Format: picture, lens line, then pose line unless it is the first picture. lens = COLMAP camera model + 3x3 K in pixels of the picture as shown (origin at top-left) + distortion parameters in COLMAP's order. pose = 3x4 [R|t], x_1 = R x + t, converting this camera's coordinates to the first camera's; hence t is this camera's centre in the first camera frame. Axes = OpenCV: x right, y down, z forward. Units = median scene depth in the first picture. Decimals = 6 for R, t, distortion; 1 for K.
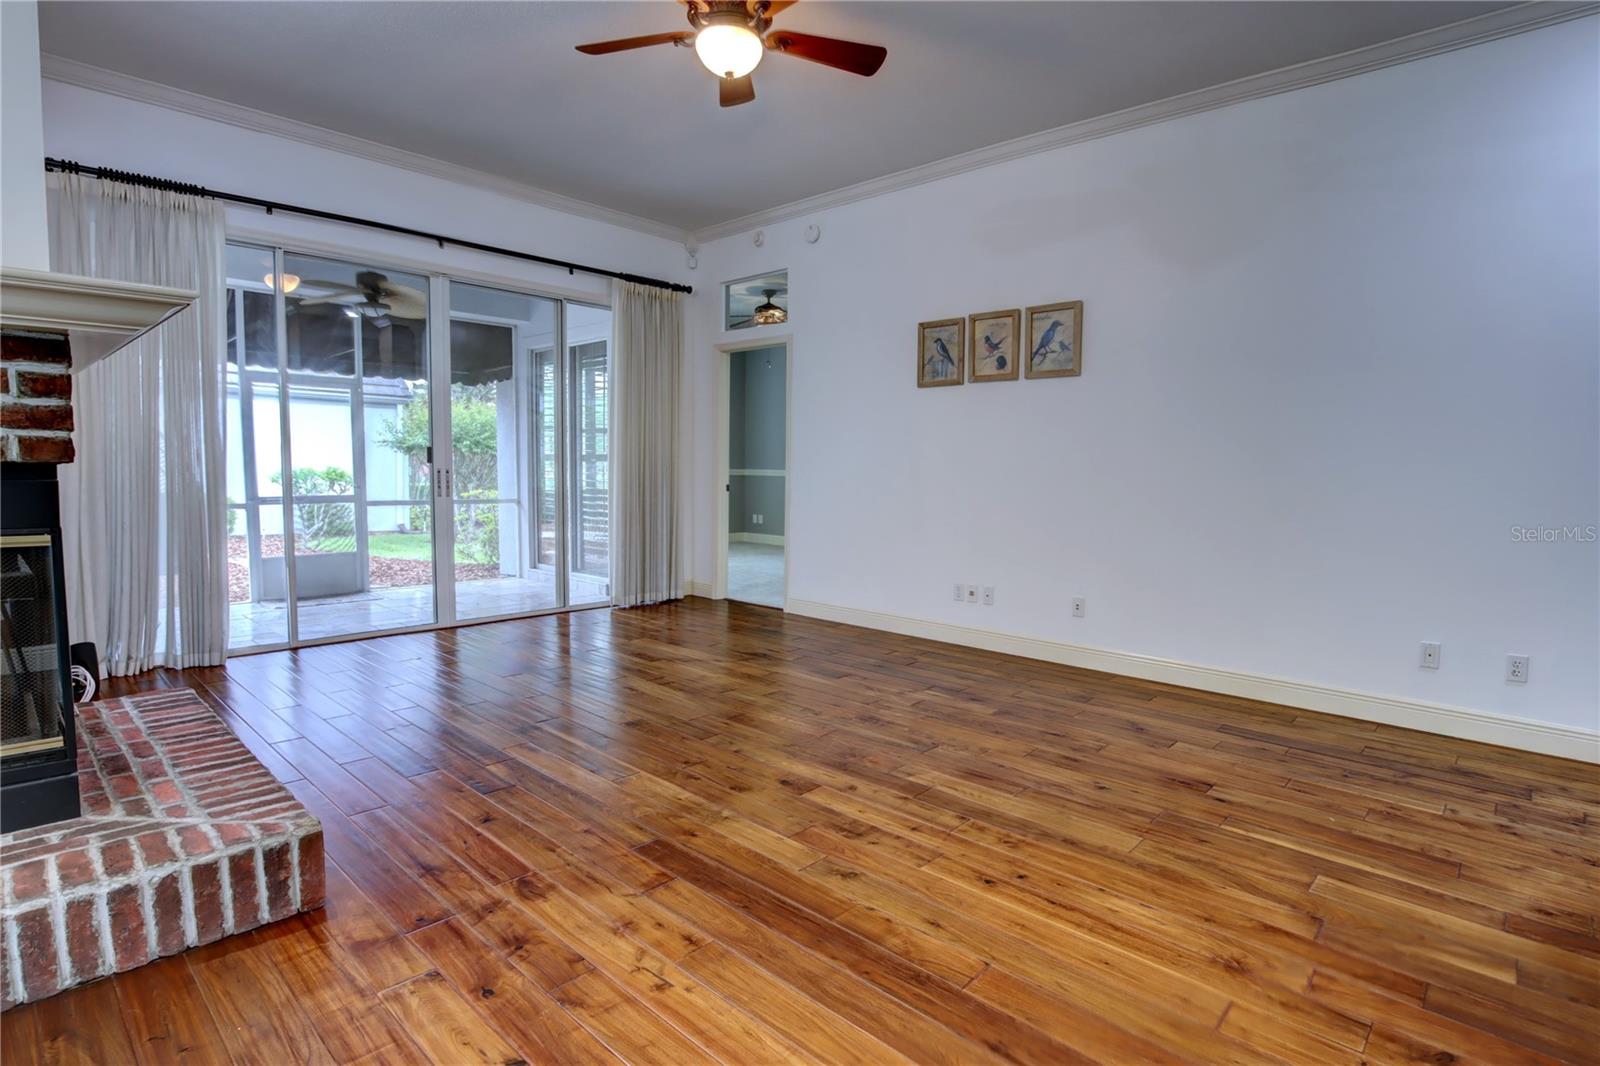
lens RADIAL K [[797.0, 0, 805.0], [0, 797.0, 535.2], [0, 0, 1]] dist [-0.026322, -0.001266]
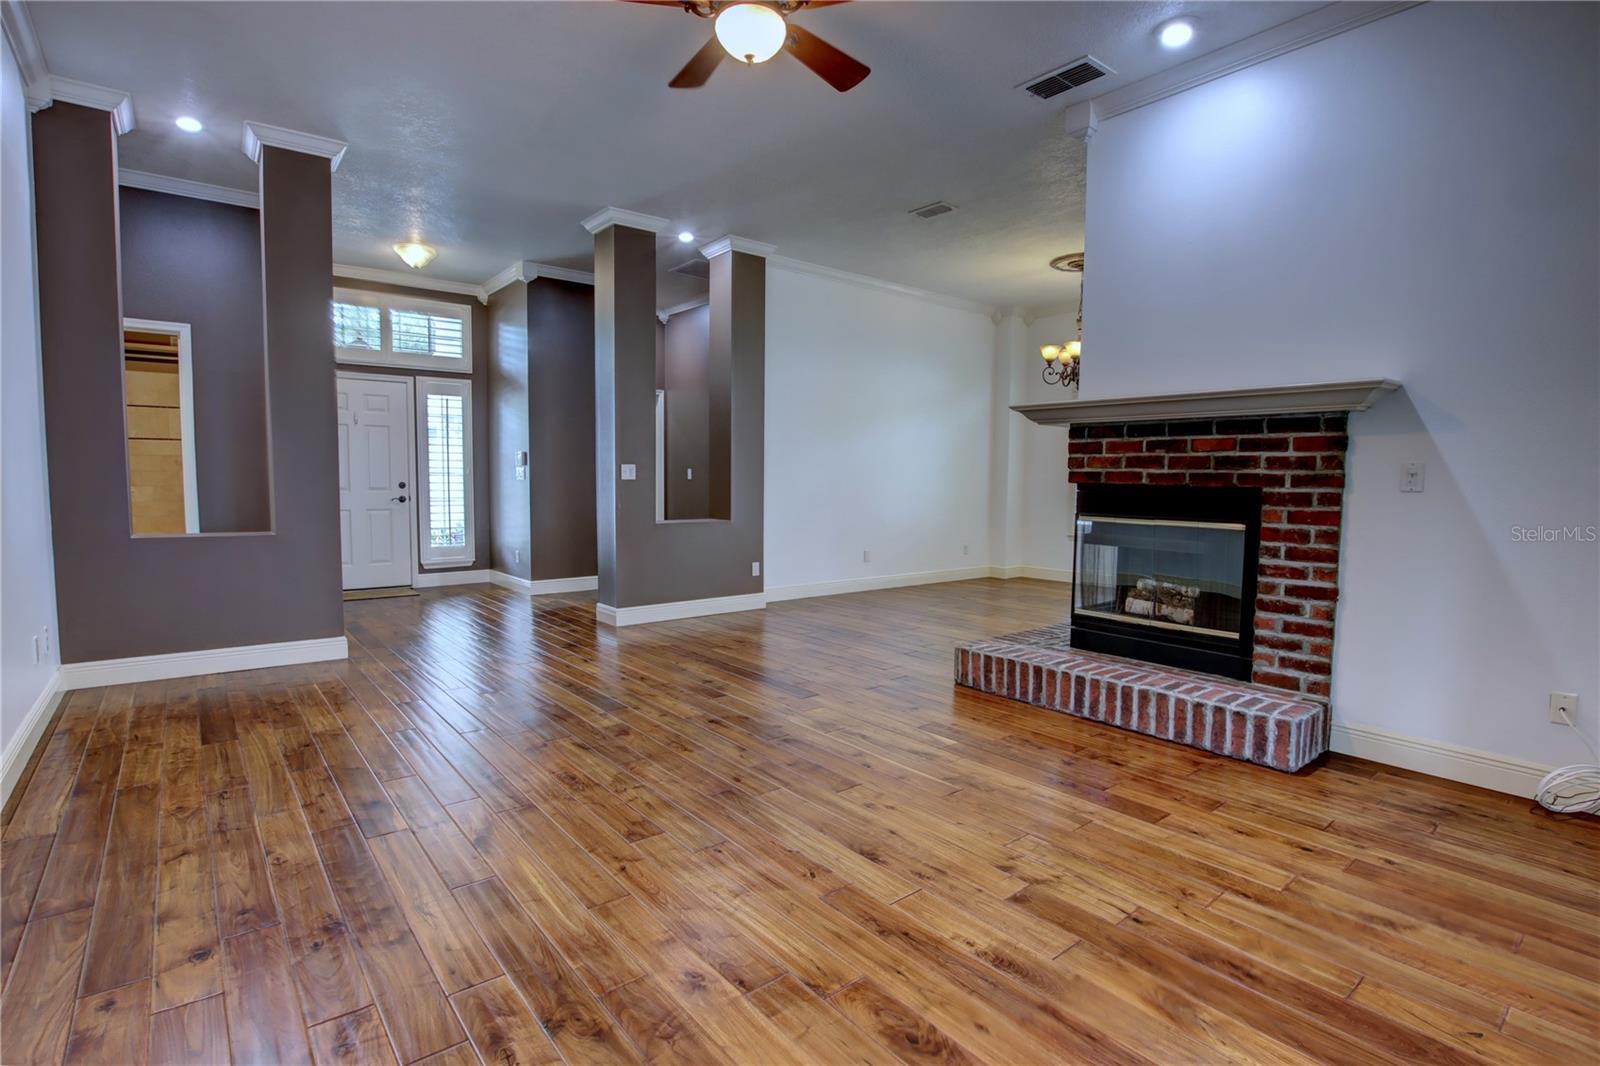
lens RADIAL K [[774.3, 0, 803.5], [0, 774.3, 537.5], [0, 0, 1]] dist [-0.028979, 0.001599]
pose [[-0.990153, -0.034310, 0.135722, -0.273469], [-0.011146, 0.985744, 0.167882, -0.161169], [-0.139548, 0.164716, -0.976420, 1.771114]]
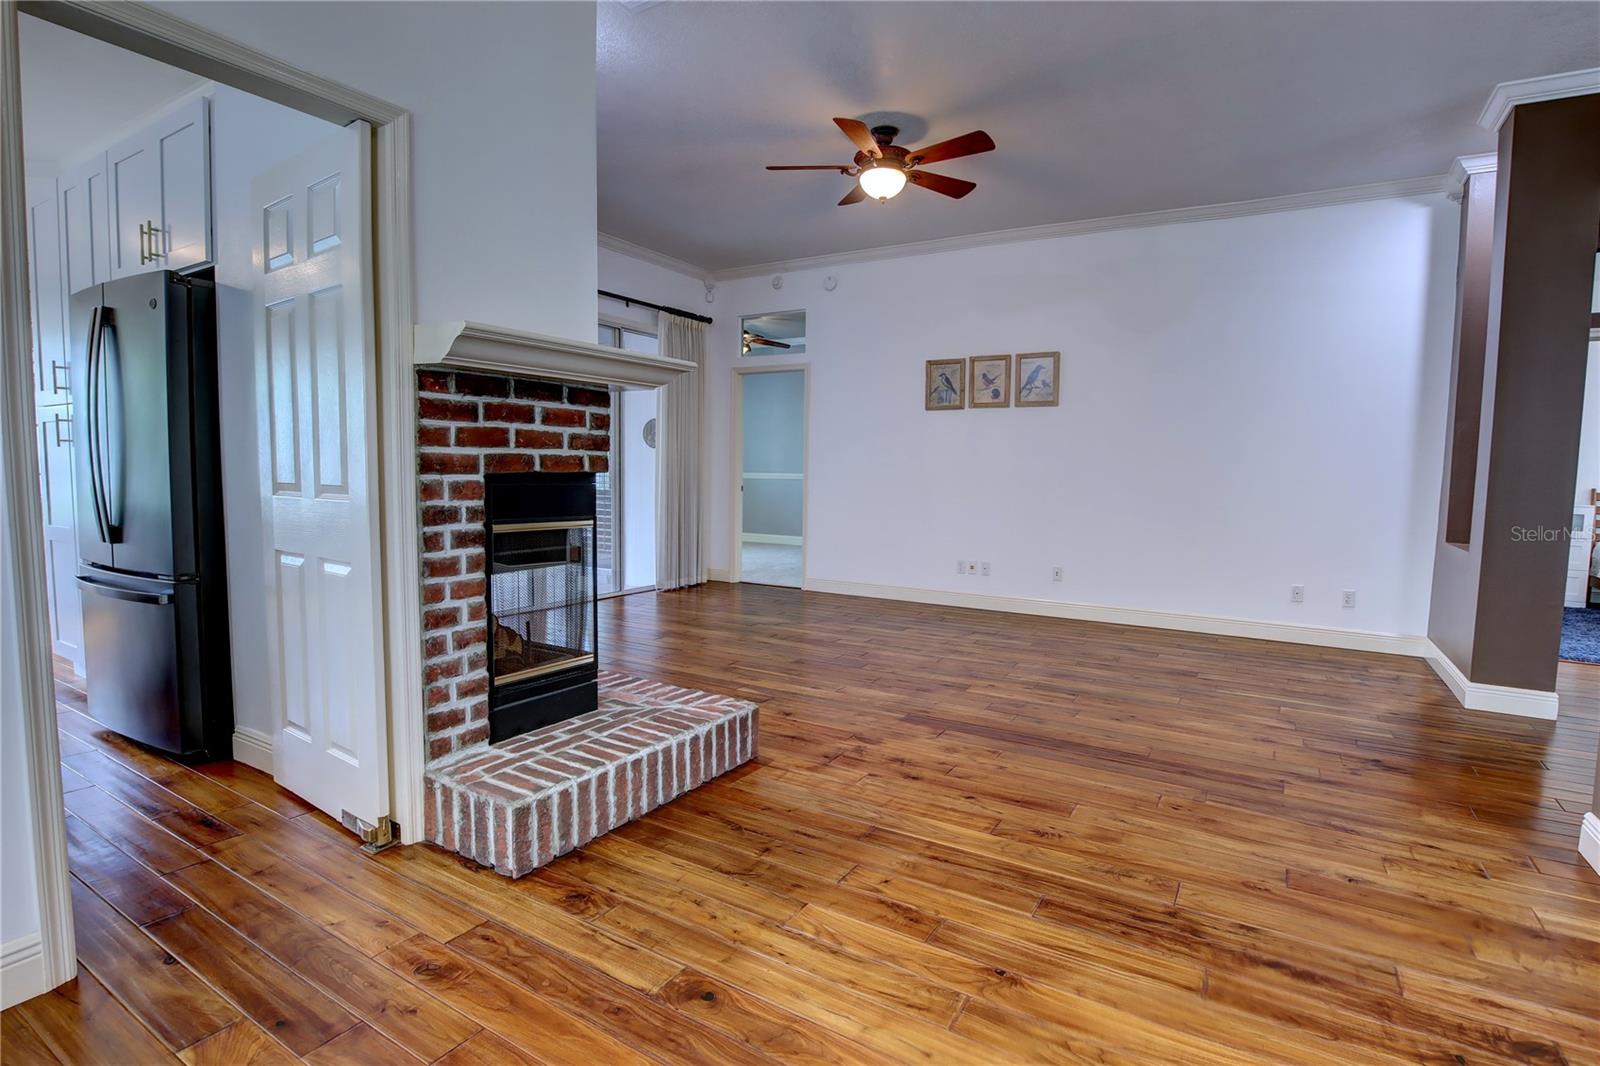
lens RADIAL K [[780.3, 0, 800.8], [0, 780.3, 540.1], [0, 0, 1]] dist [-0.030841, 0.000489]
pose [[0.979611, -0.017707, 0.200120, -0.476447], [0.016302, 0.999830, 0.008663, 0.017341], [-0.200239, -0.005224, 0.979733, -0.306347]]
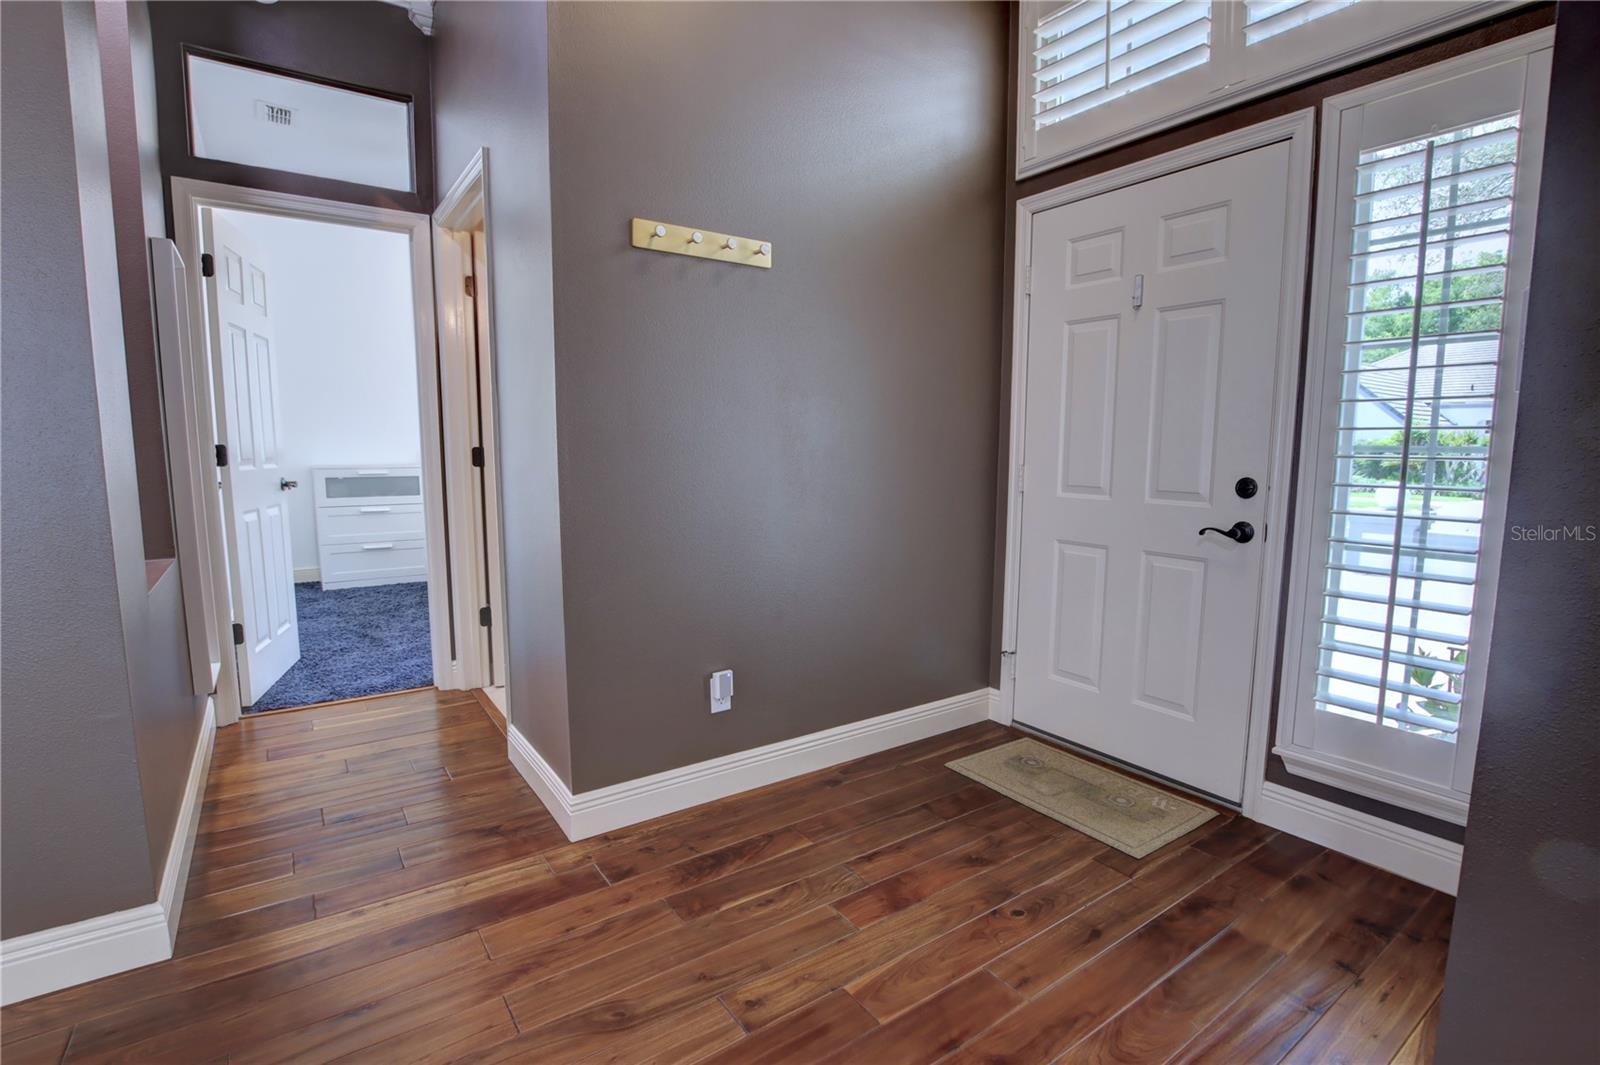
lens RADIAL K [[751.7, 0, 804.6], [0, 751.7, 532.6], [0, 0, 1]] dist [-0.028690, 0.000136]
pose [[0.203366, -0.127244, 0.970799, 0.445287], [0.085139, 0.990062, 0.111934, 0.005780], [-0.975394, 0.059890, 0.212179, 0.000898]]
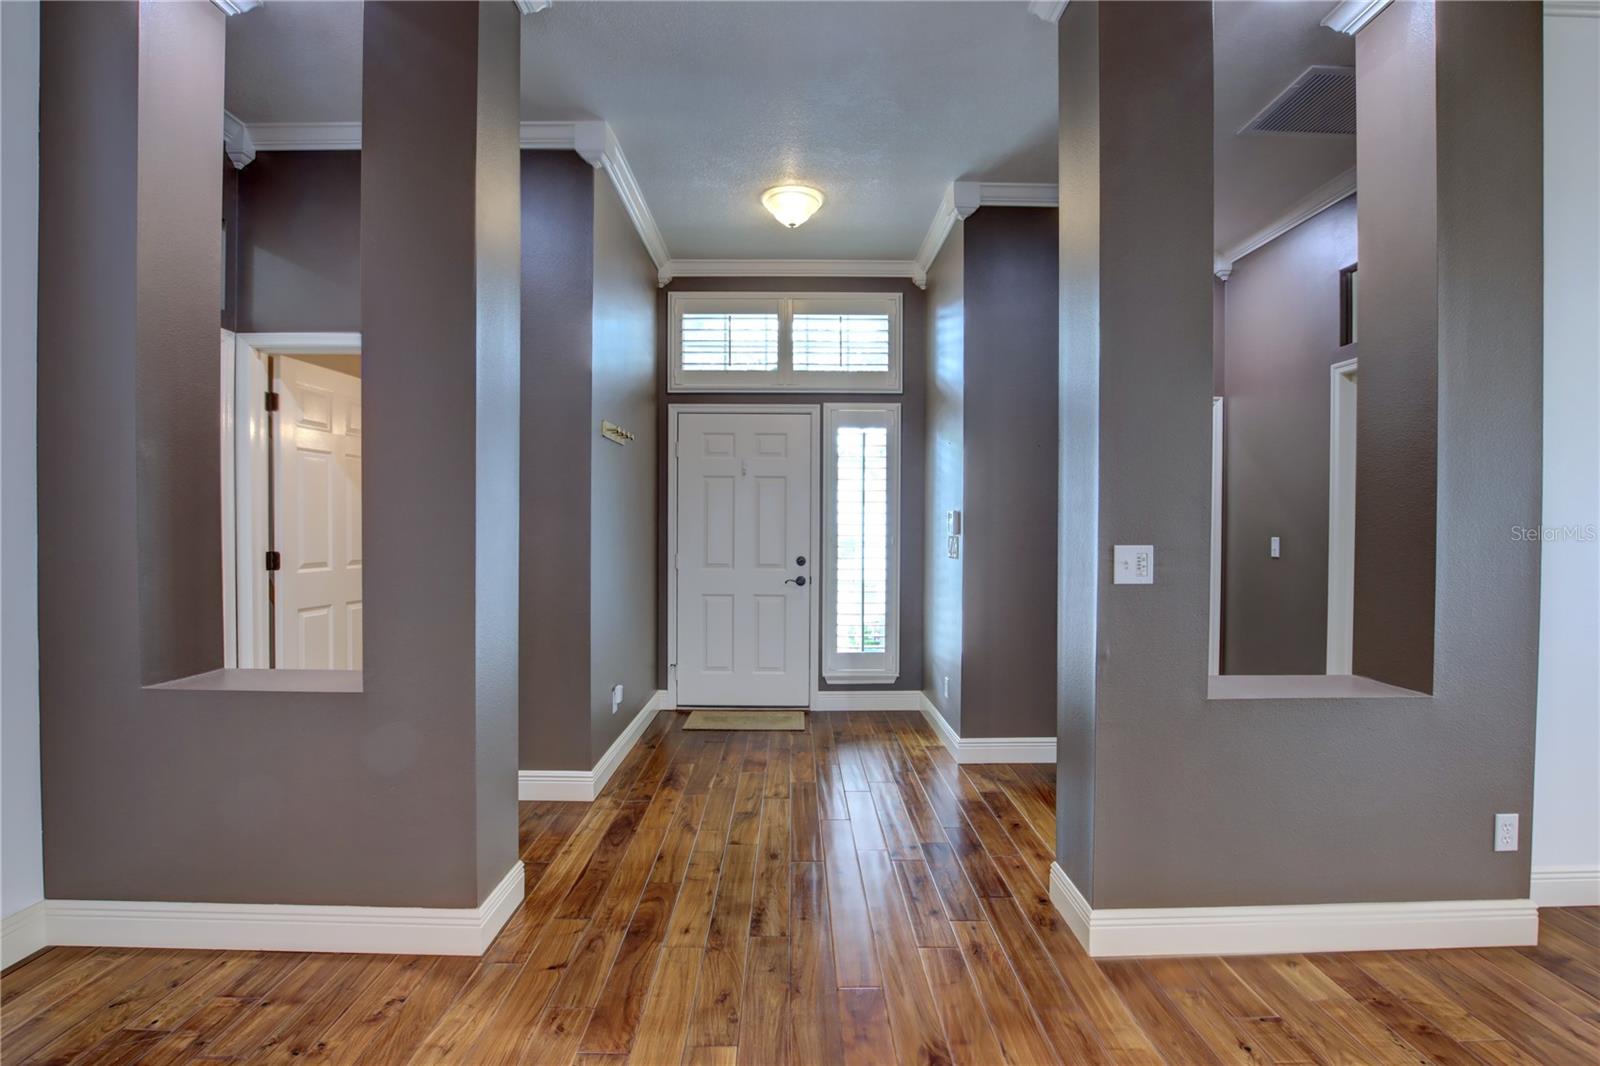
lens RADIAL K [[774.3, 0, 803.5], [0, 774.3, 537.5], [0, 0, 1]] dist [-0.028979, 0.001599]
pose [[-0.694207, -0.030220, 0.719140, 0.061941], [0.048805, 0.994842, 0.088918, -0.109300], [-0.718119, 0.096826, -0.689152, 0.808502]]
